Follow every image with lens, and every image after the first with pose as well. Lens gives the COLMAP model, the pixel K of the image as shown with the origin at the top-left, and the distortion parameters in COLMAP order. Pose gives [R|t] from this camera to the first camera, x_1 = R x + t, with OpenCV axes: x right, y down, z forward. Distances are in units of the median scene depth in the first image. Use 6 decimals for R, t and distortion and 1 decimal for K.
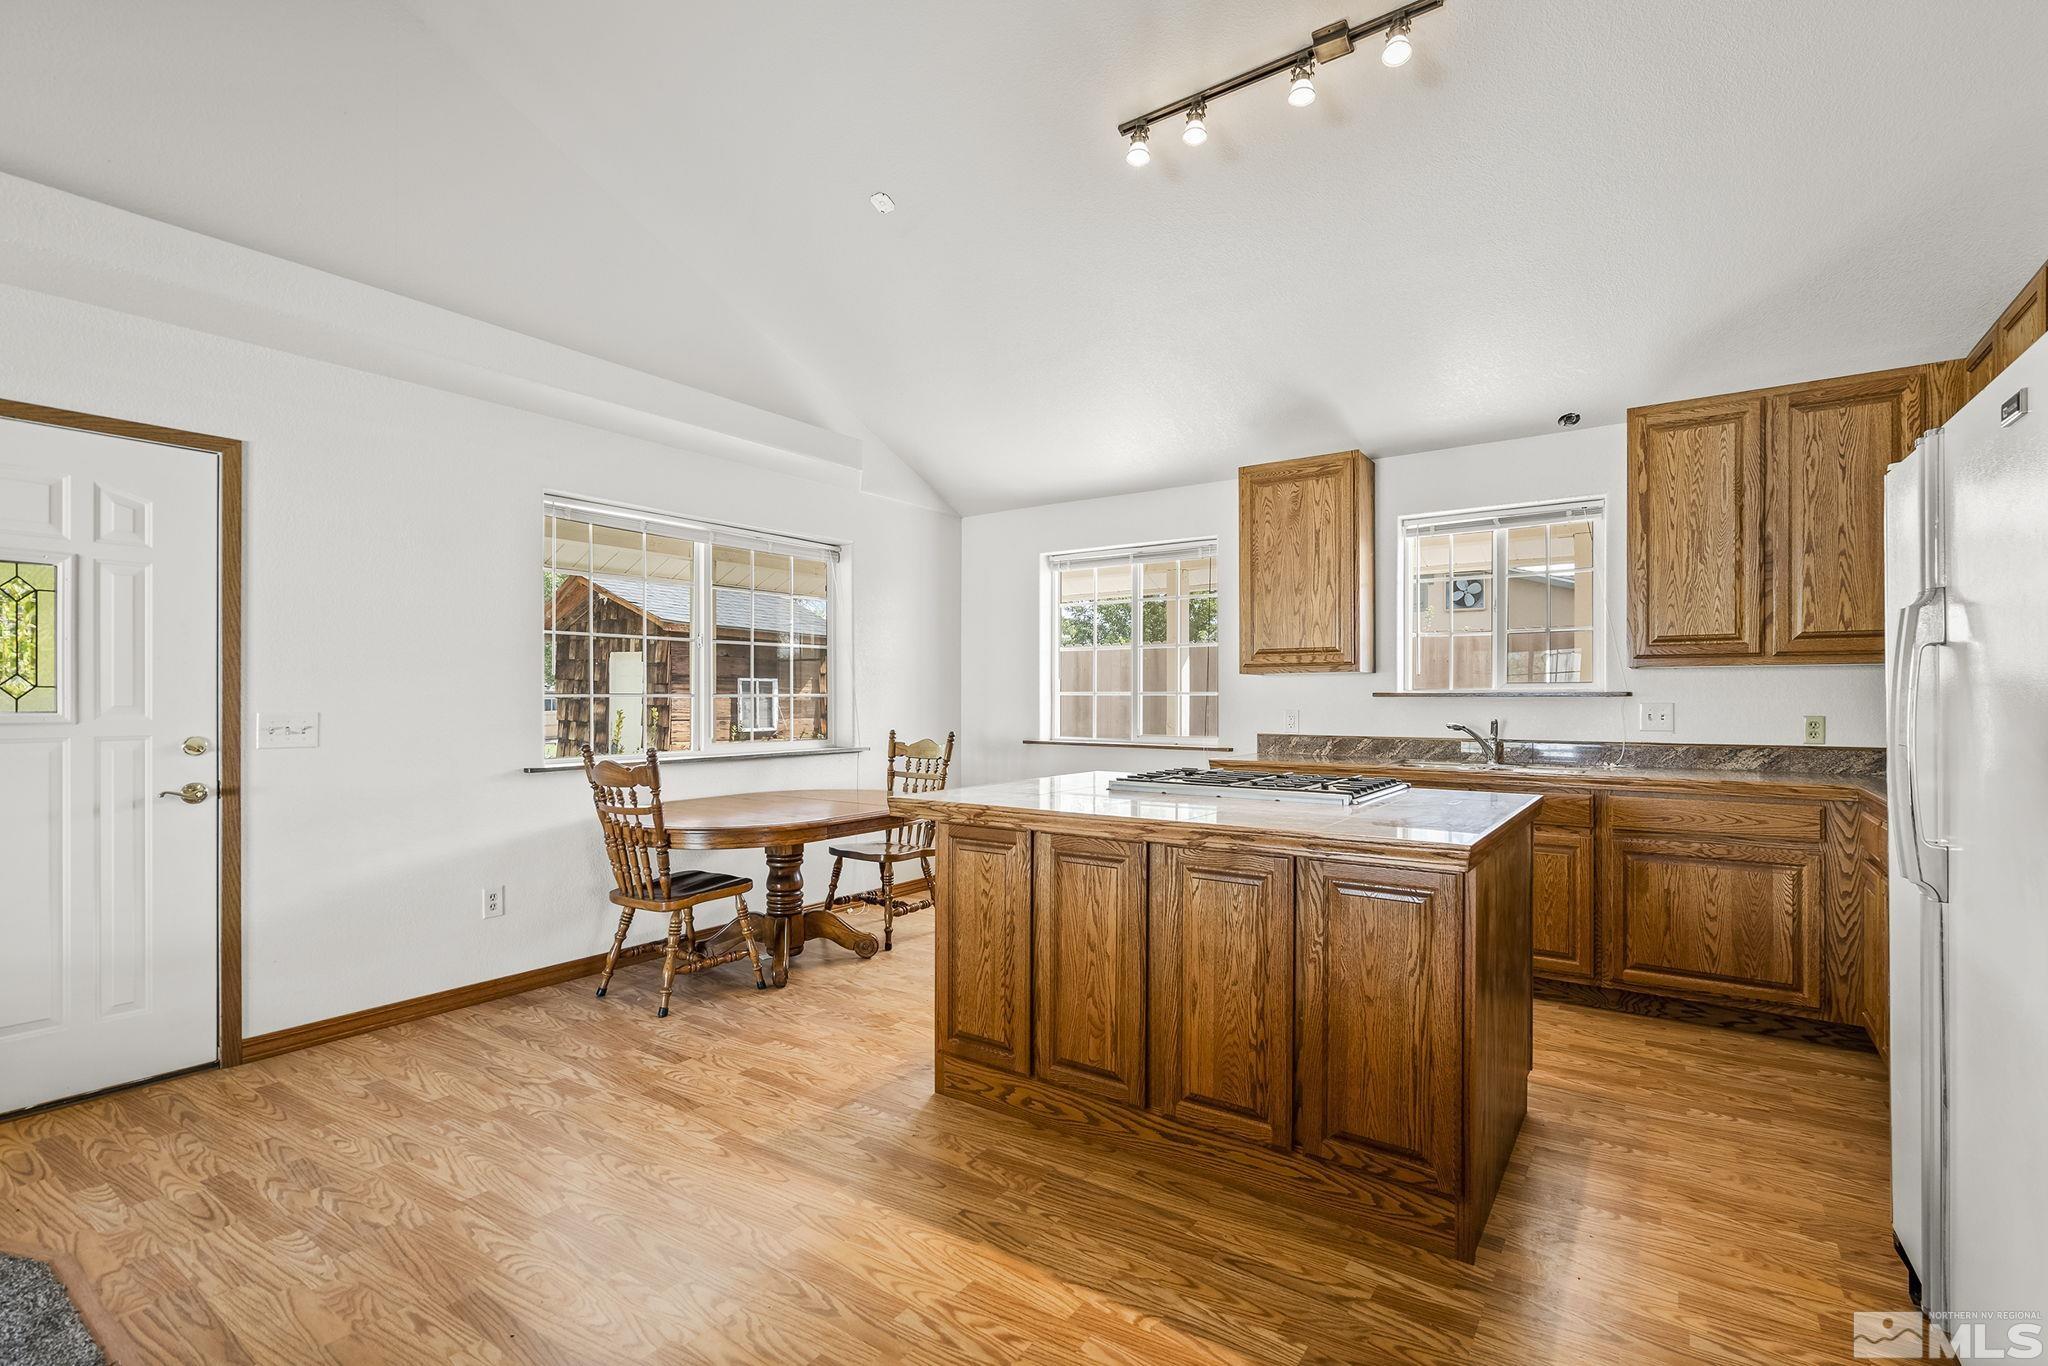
lens RADIAL K [[929.3, 0, 1022.5], [0, 929.3, 698.5], [0, 0, 1]] dist [-0.000578, -0.000004]
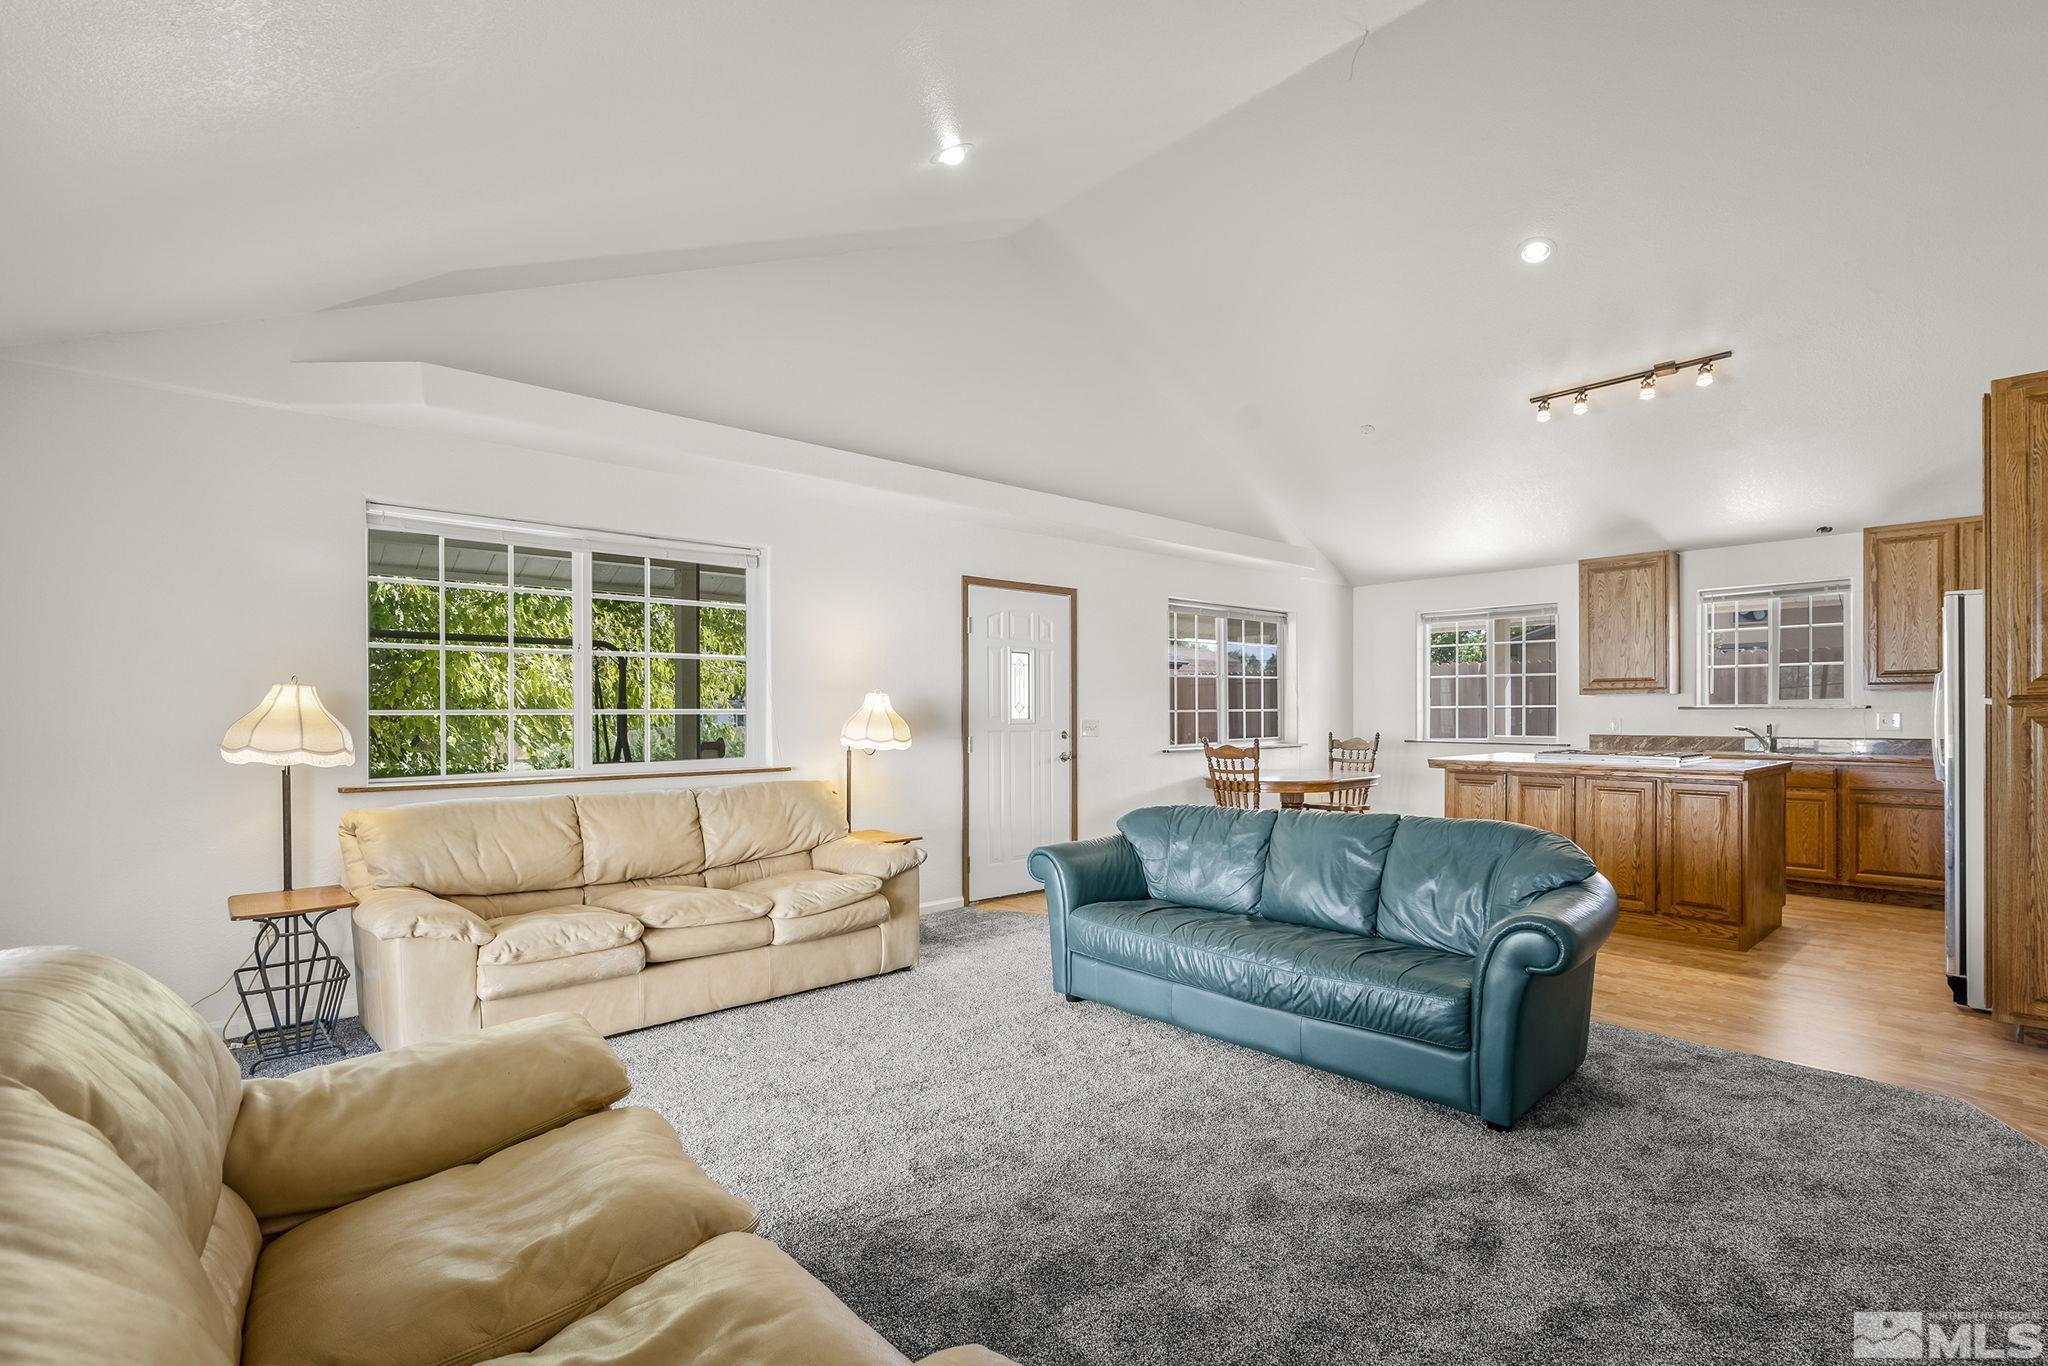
lens RADIAL K [[938.4, 0, 1019.3], [0, 938.4, 717.1], [0, 0, 1]] dist [-0.000632, 0.000767]
pose [[0.975145, -0.002779, -0.221552, -0.411287], [0.003788, 0.999984, 0.004126, 0.000183], [0.221537, -0.004863, 0.975140, -0.904562]]
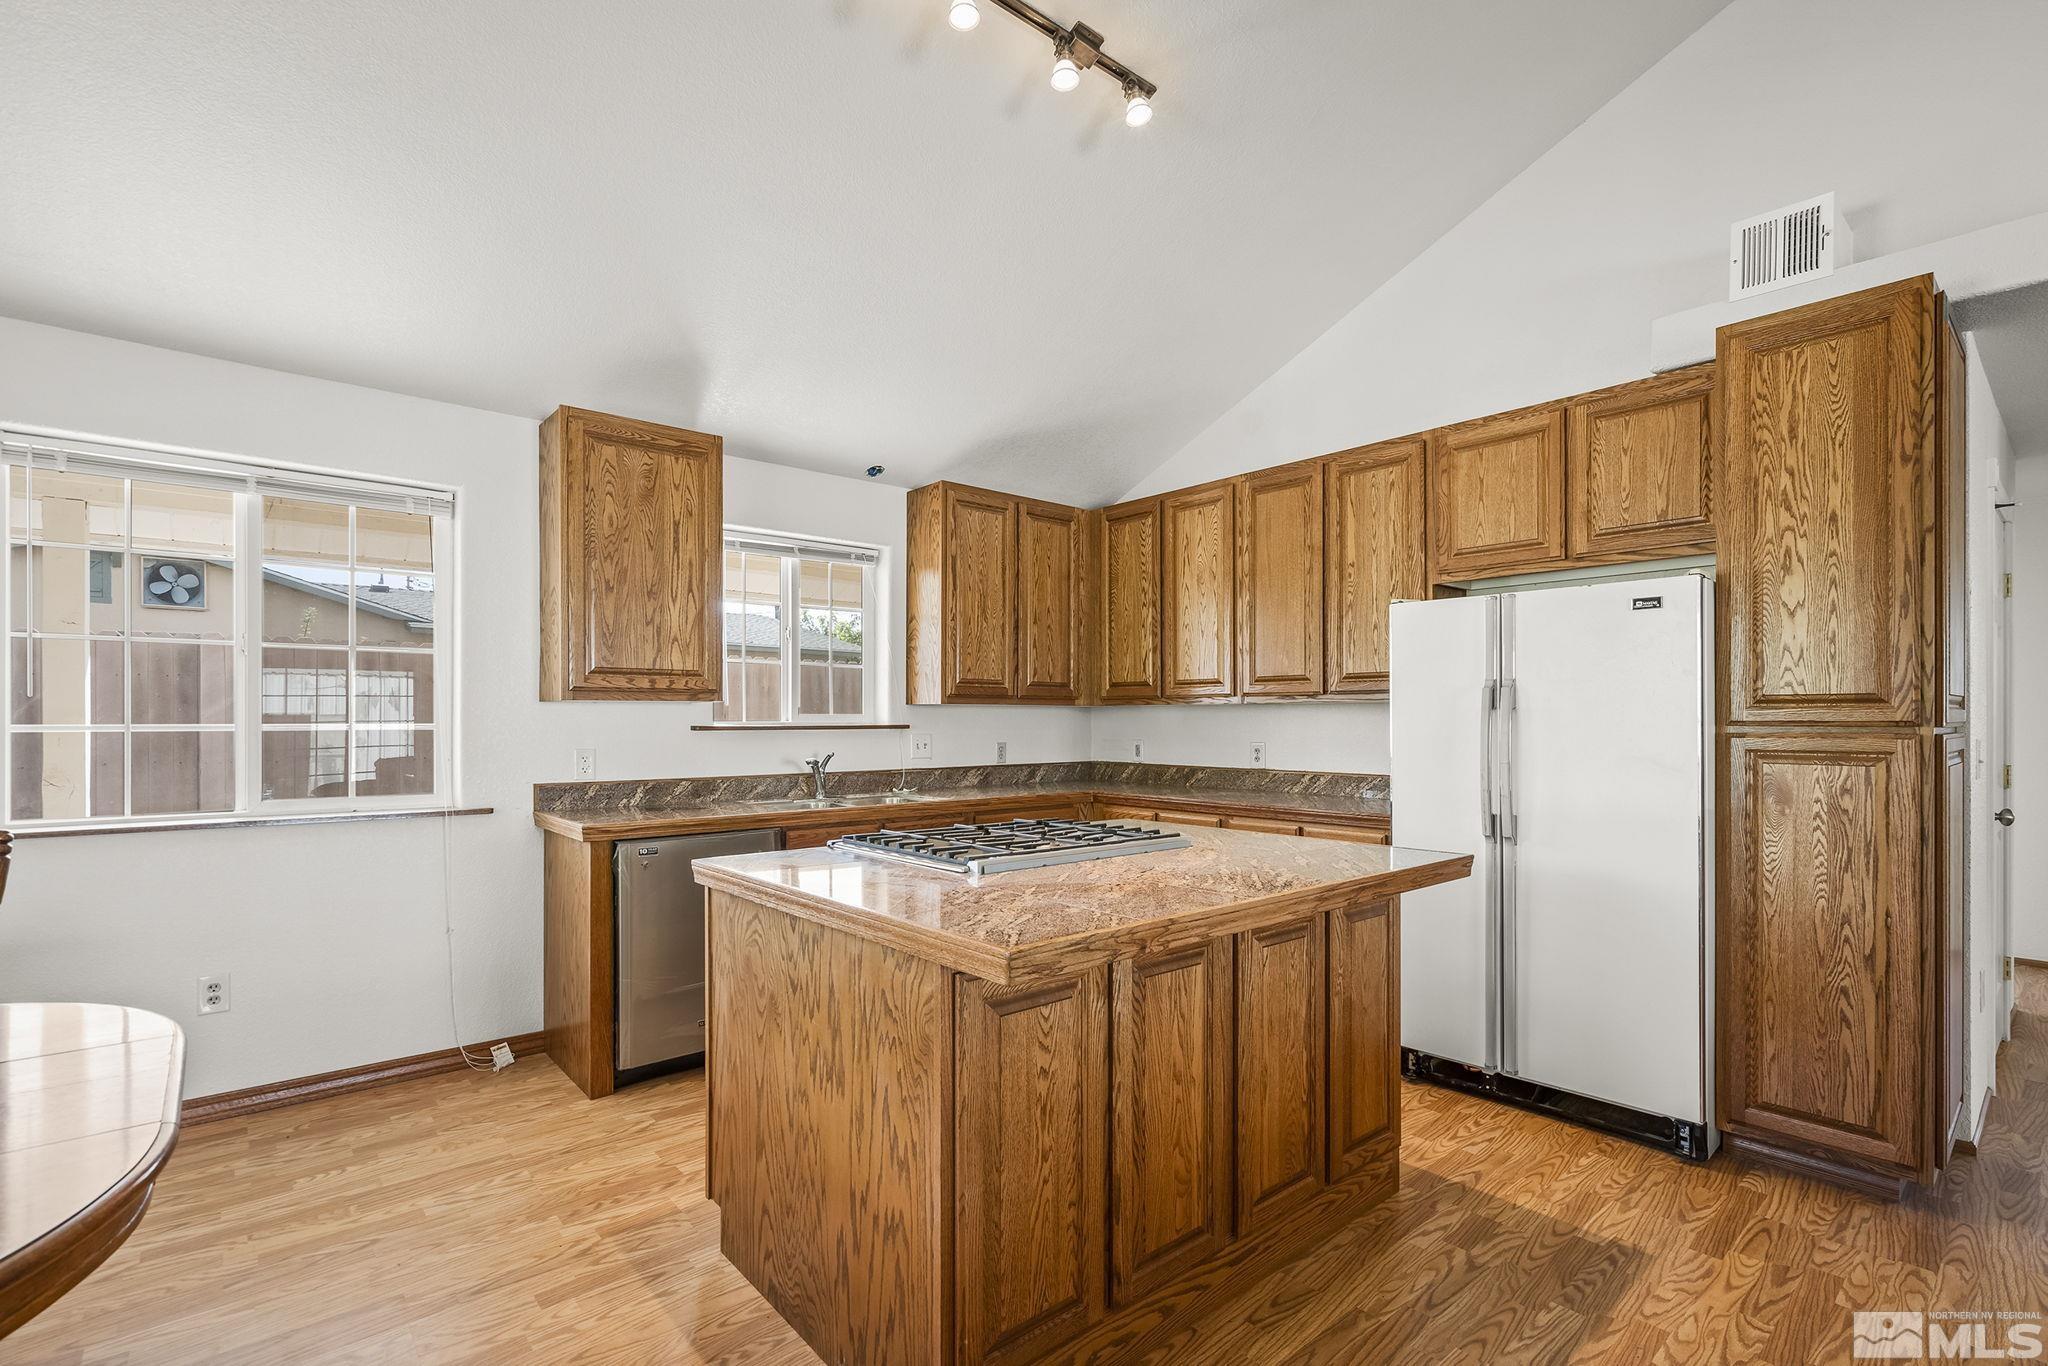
lens RADIAL K [[938.4, 0, 1019.3], [0, 938.4, 717.1], [0, 0, 1]] dist [-0.000632, 0.000767]
pose [[0.250862, 0.001236, 0.968022, -0.460126], [0.000606, 0.999999, -0.001434, -0.015726], [-0.968023, 0.000946, 0.250861, 0.621122]]
